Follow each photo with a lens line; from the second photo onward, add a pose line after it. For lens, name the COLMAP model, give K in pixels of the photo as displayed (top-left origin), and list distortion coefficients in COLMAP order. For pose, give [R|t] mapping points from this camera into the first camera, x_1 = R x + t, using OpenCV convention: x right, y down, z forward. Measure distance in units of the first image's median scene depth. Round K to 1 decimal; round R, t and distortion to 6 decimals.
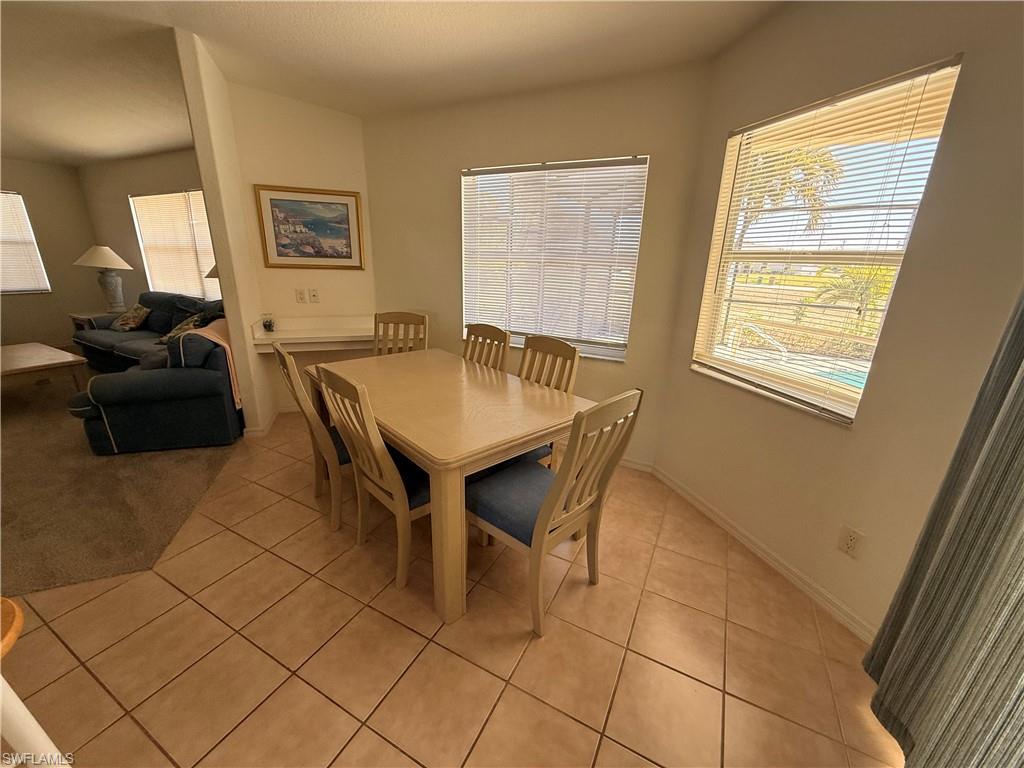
lens RADIAL K [[411.9, 0, 508.7], [0, 411.9, 385.0], [0, 0, 1]] dist [-0.000441, 0.000020]
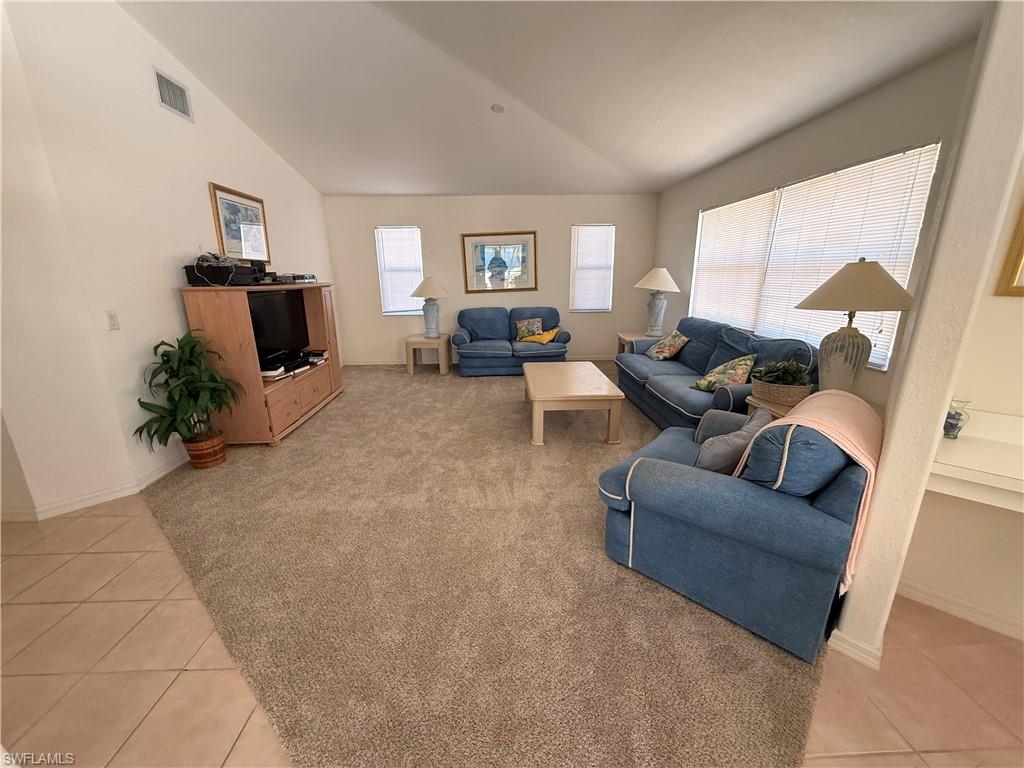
lens RADIAL K [[410.9, 0, 512.0], [0, 410.9, 384.0], [0, 0, 1]] dist [0.000571, -0.000010]
pose [[0.503131, 0.200592, -0.840608, -0.492046], [-0.241574, 0.966559, 0.086057, -0.120219], [0.829760, 0.159771, 0.534764, 0.392769]]
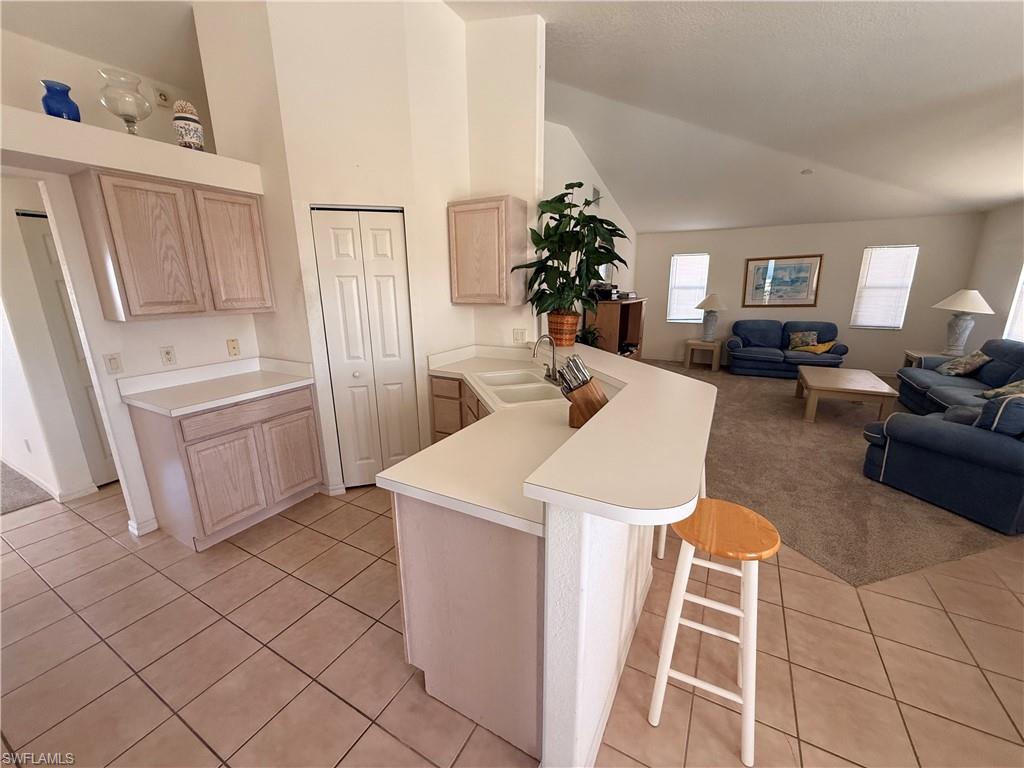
lens RADIAL K [[411.9, 0, 508.7], [0, 411.9, 385.0], [0, 0, 1]] dist [-0.000441, 0.000020]
pose [[-0.014877, 0.220251, -0.975330, 0.068327], [-0.294488, 0.931207, 0.214779, -0.016622], [0.955539, 0.290418, 0.051007, -0.069903]]
